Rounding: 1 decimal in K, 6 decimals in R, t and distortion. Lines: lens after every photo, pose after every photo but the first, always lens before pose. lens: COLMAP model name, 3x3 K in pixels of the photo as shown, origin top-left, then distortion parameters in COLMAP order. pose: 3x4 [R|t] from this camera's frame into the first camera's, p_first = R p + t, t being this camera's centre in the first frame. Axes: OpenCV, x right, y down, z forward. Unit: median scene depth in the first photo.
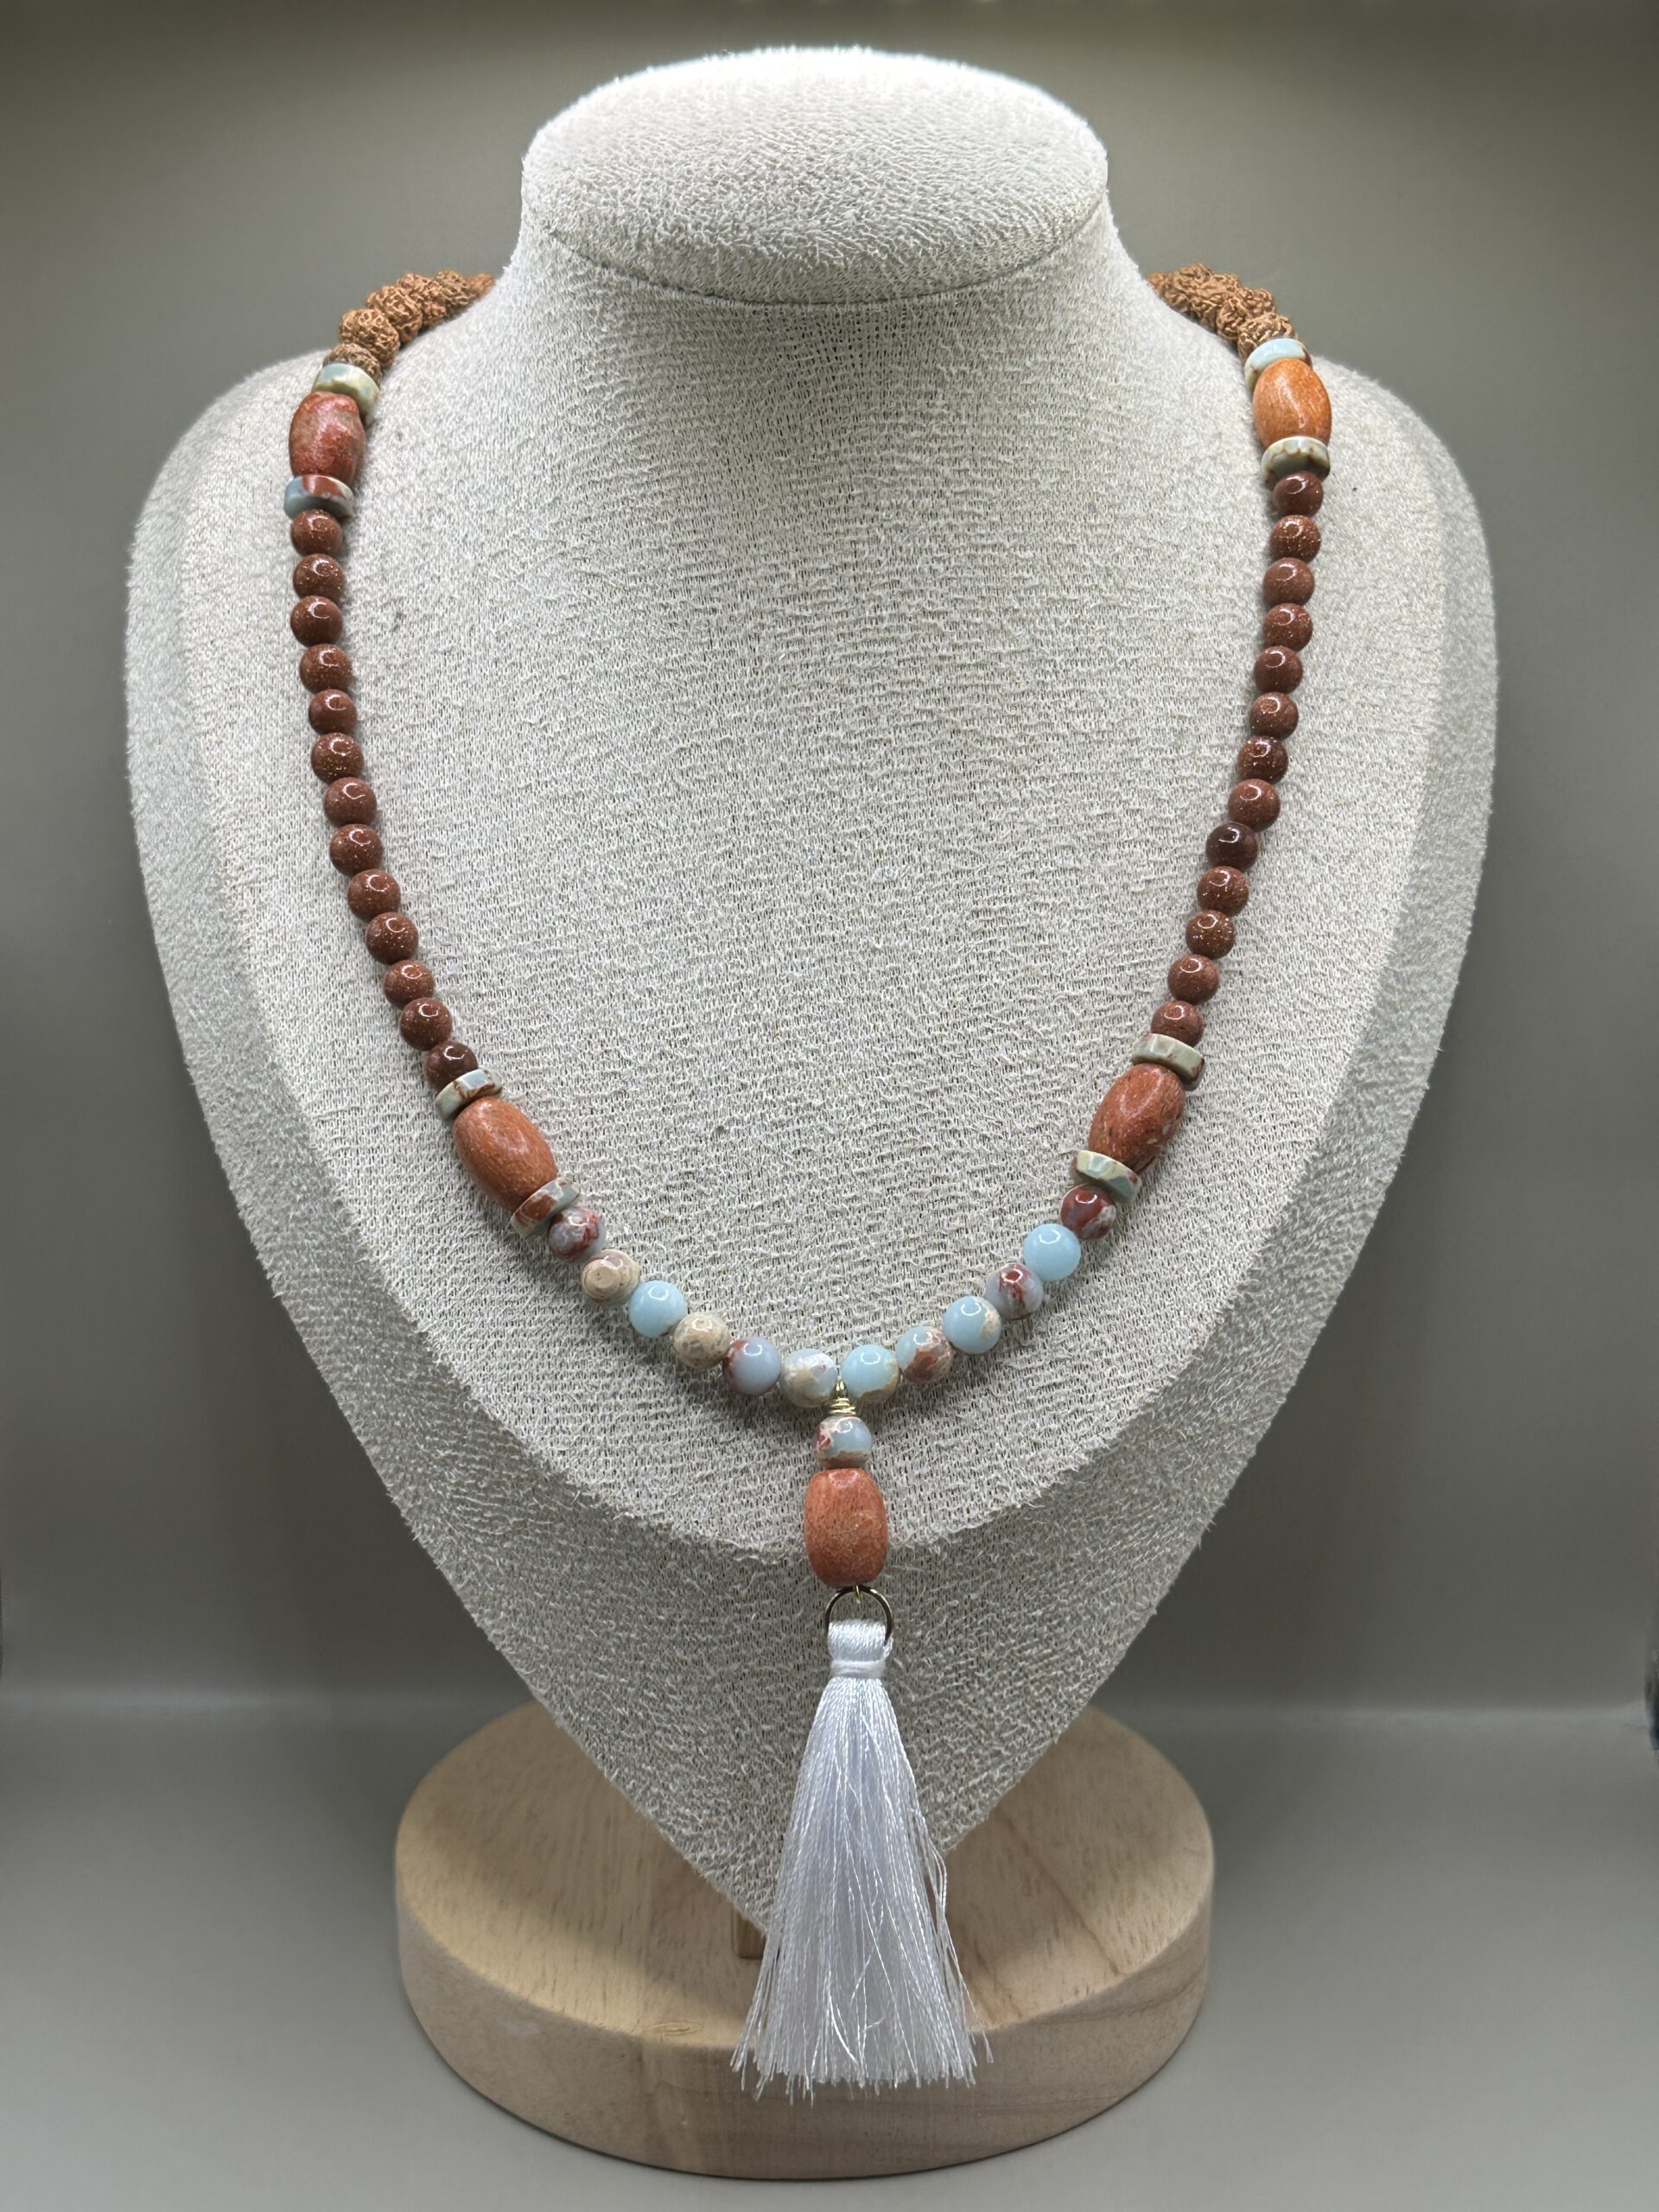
lens RADIAL K [[3027.4, 0, 834.4], [0, 3027.4, 1114.1], [0, 0, 1]] dist [0.051881, 0.000000]
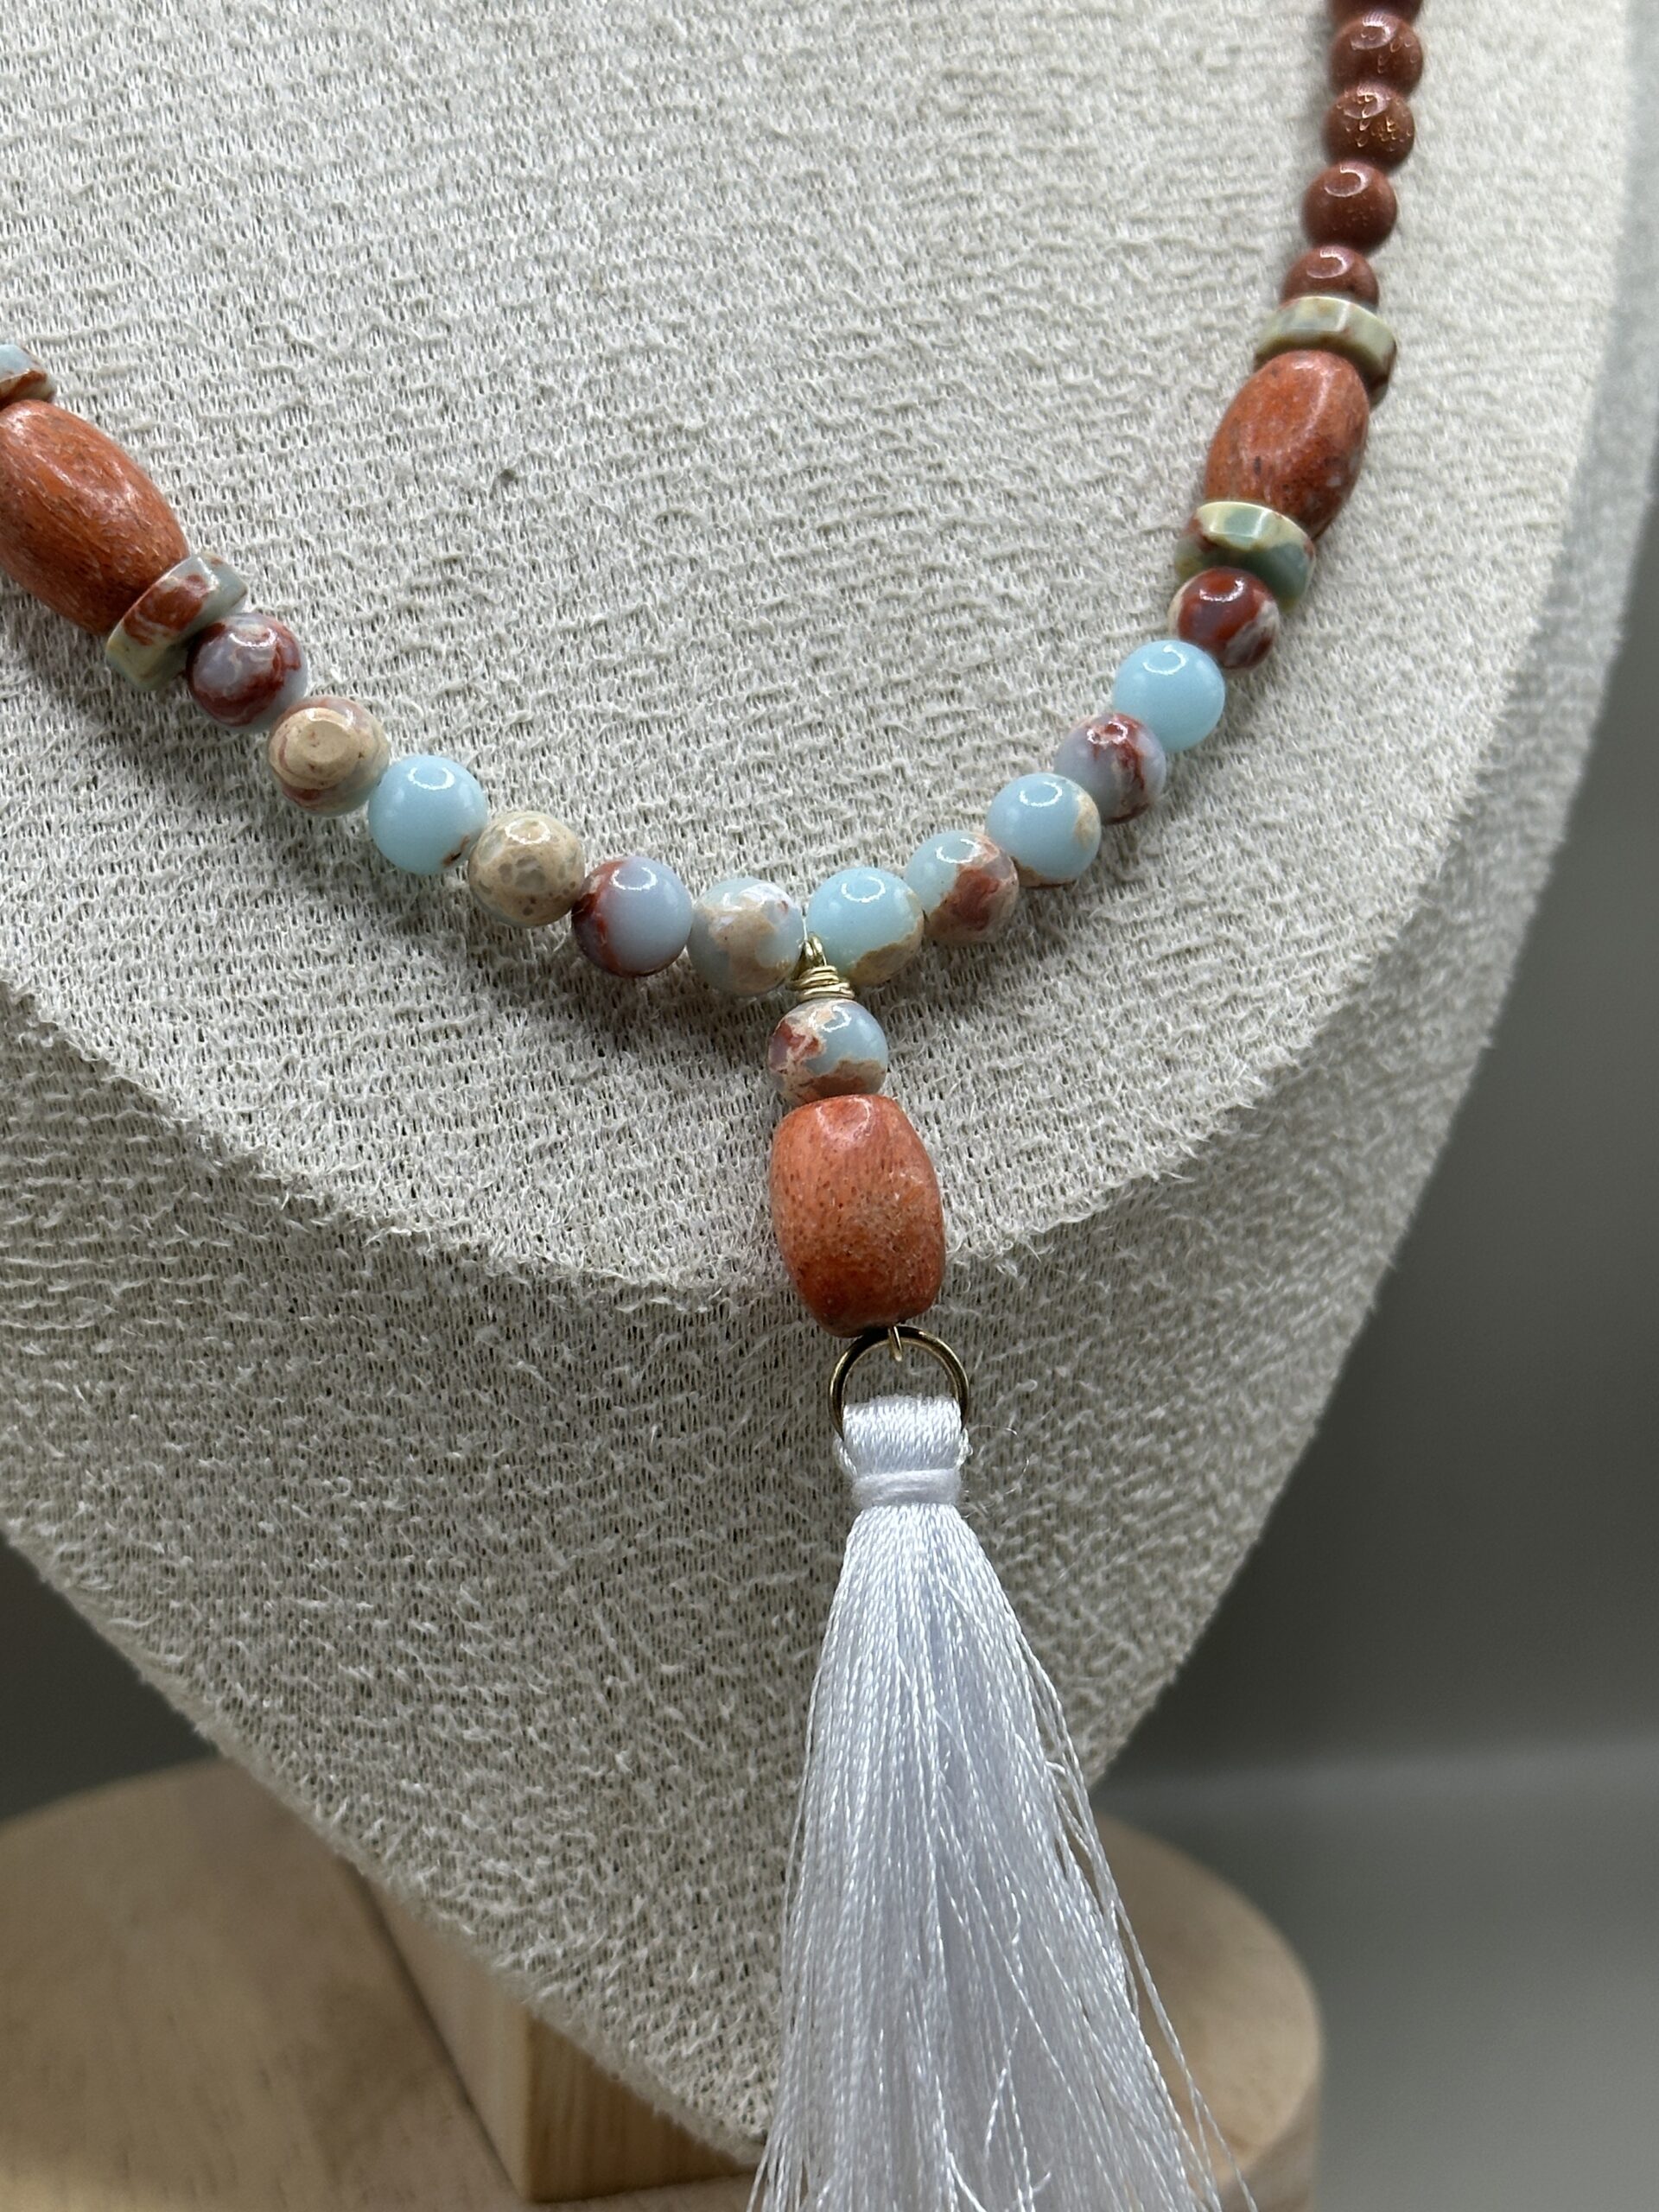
lens RADIAL K [[4237.7, 0, 893.1], [0, 4237.7, 1168.9], [0, 0, 1]] dist [0.068507, 0.000000]
pose [[0.960458, -0.046586, 0.274498, -0.172215], [0.062044, 0.996923, -0.047899, 0.154719], [-0.271422, 0.063036, 0.960394, 0.316332]]
